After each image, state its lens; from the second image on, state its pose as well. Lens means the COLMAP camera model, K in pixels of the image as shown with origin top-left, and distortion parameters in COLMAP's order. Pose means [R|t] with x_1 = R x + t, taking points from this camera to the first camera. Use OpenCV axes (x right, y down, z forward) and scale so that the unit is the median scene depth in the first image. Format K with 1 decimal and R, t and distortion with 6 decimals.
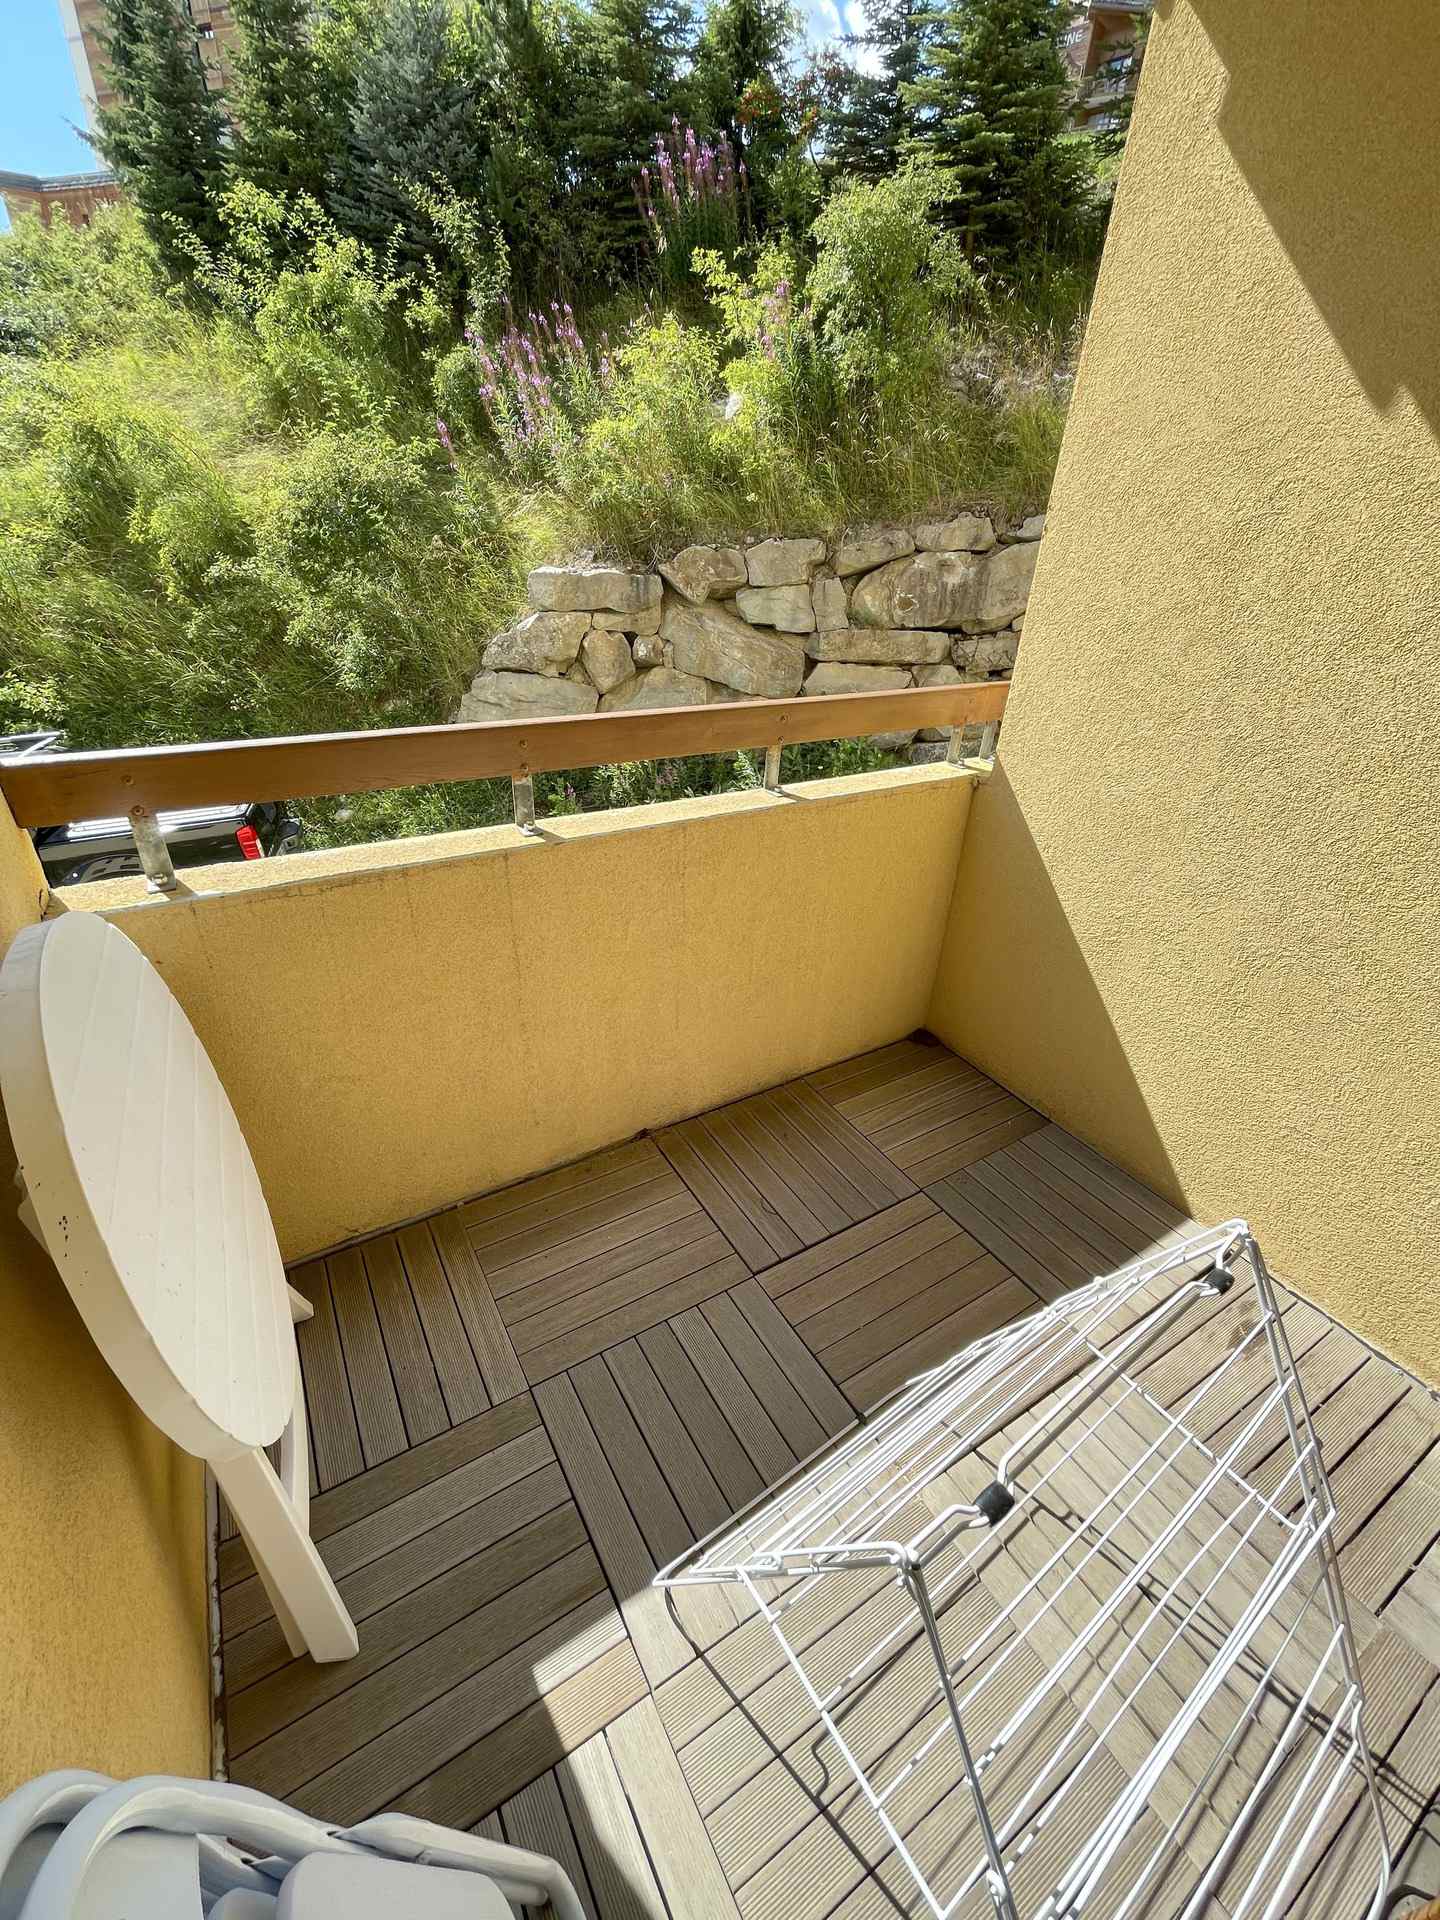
lens RADIAL K [[772.8, 0, 728.5], [0, 772.8, 959.2], [0, 0, 1]] dist [-0.002817, -0.000131]
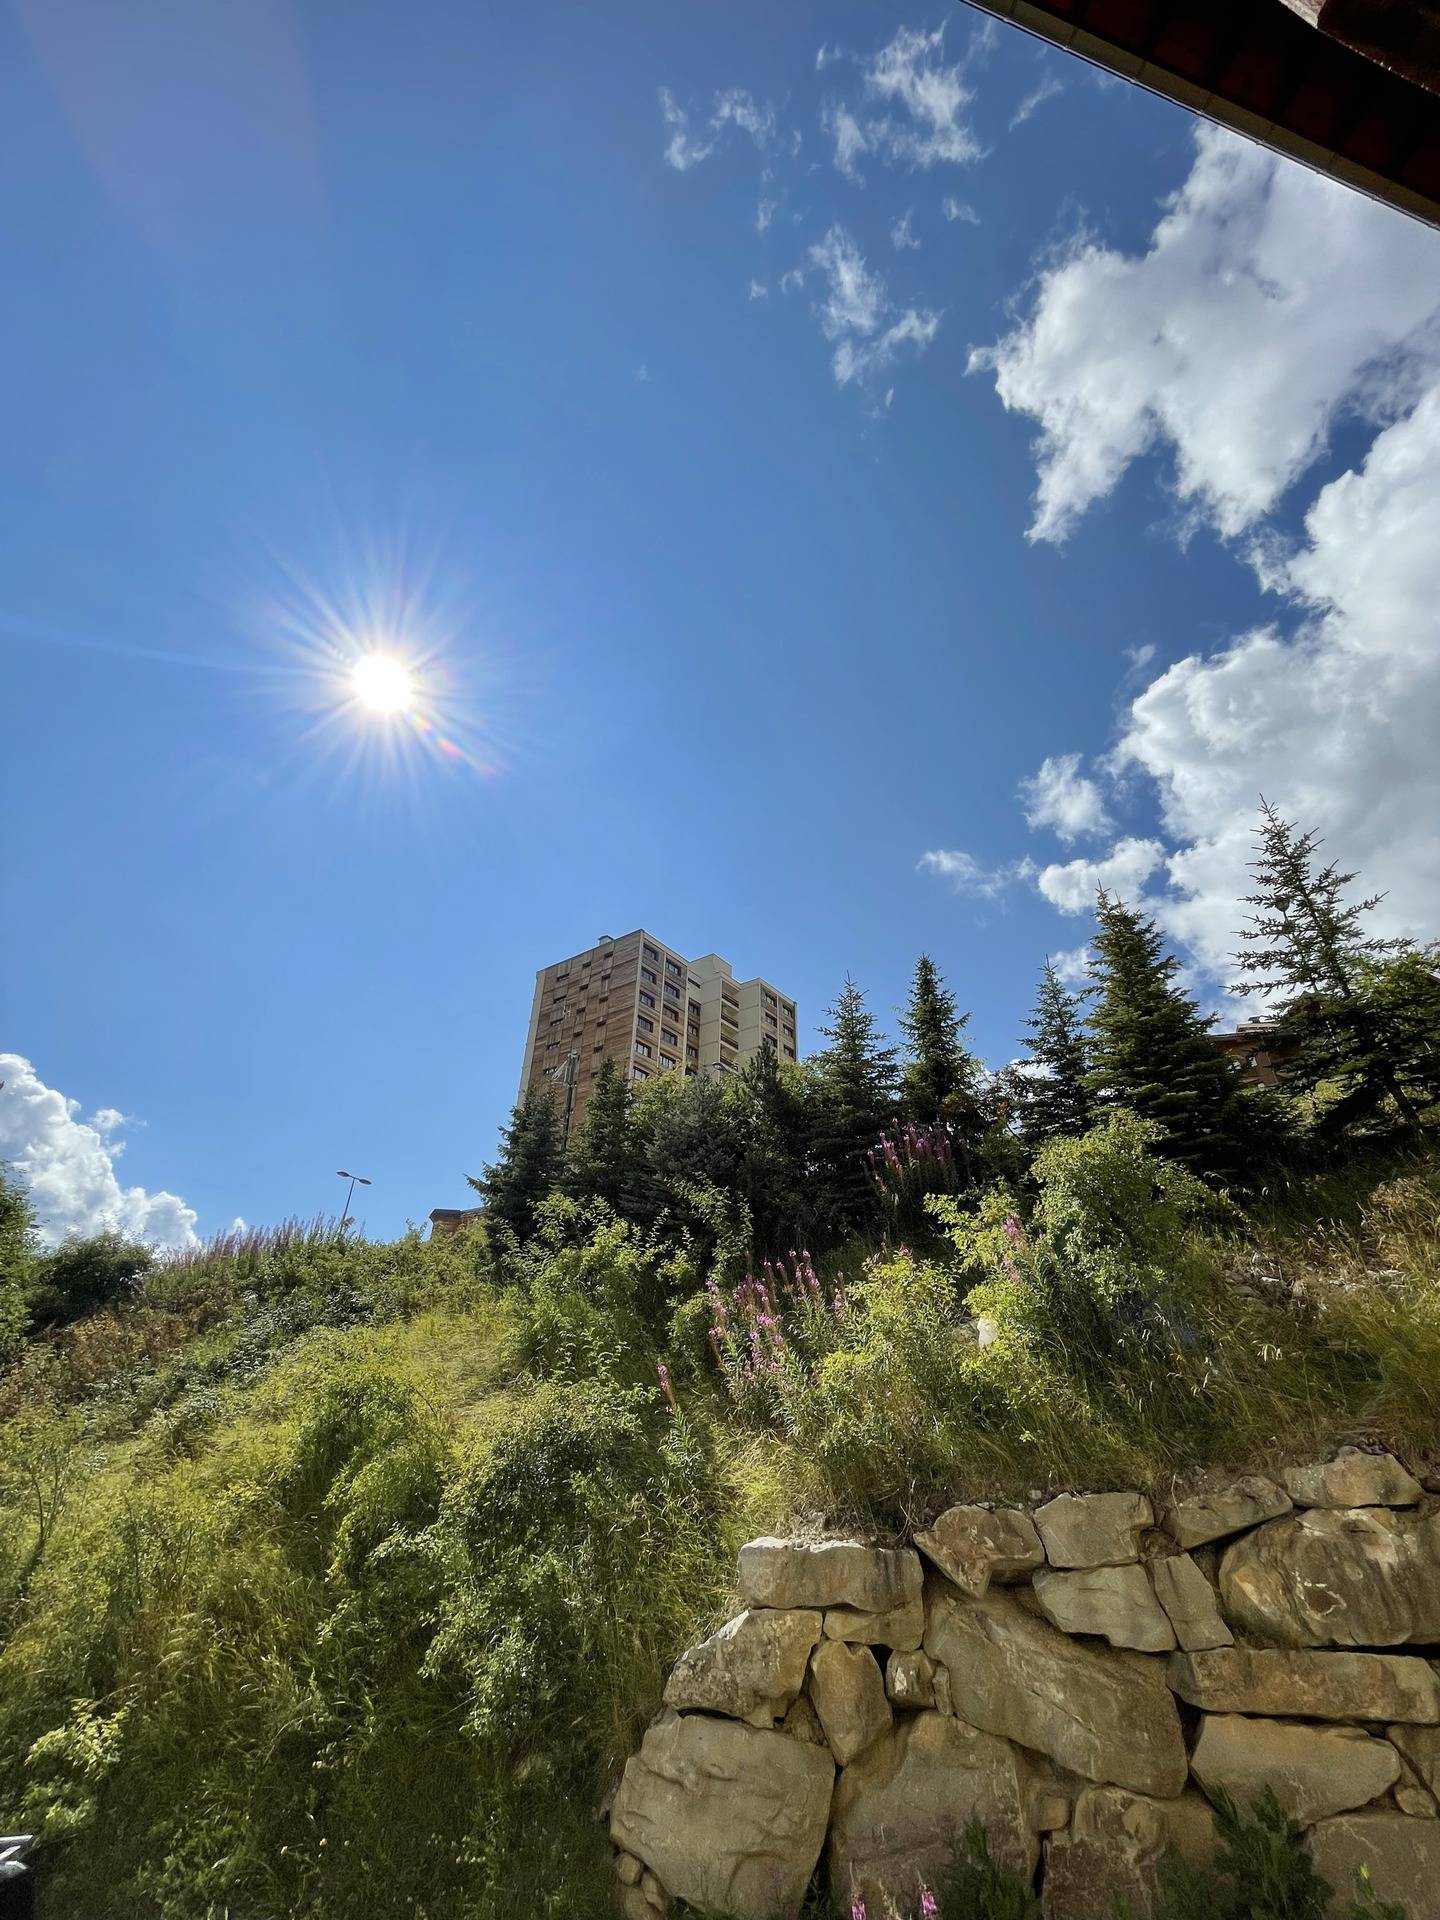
lens RADIAL K [[772.8, 0, 728.5], [0, 772.8, 959.2], [0, 0, 1]] dist [-0.002817, -0.000131]
pose [[0.963219, -0.164390, -0.212570, -0.013685], [-0.106178, 0.493847, -0.863042, -0.124725], [0.246852, 0.853868, 0.458228, 0.149728]]
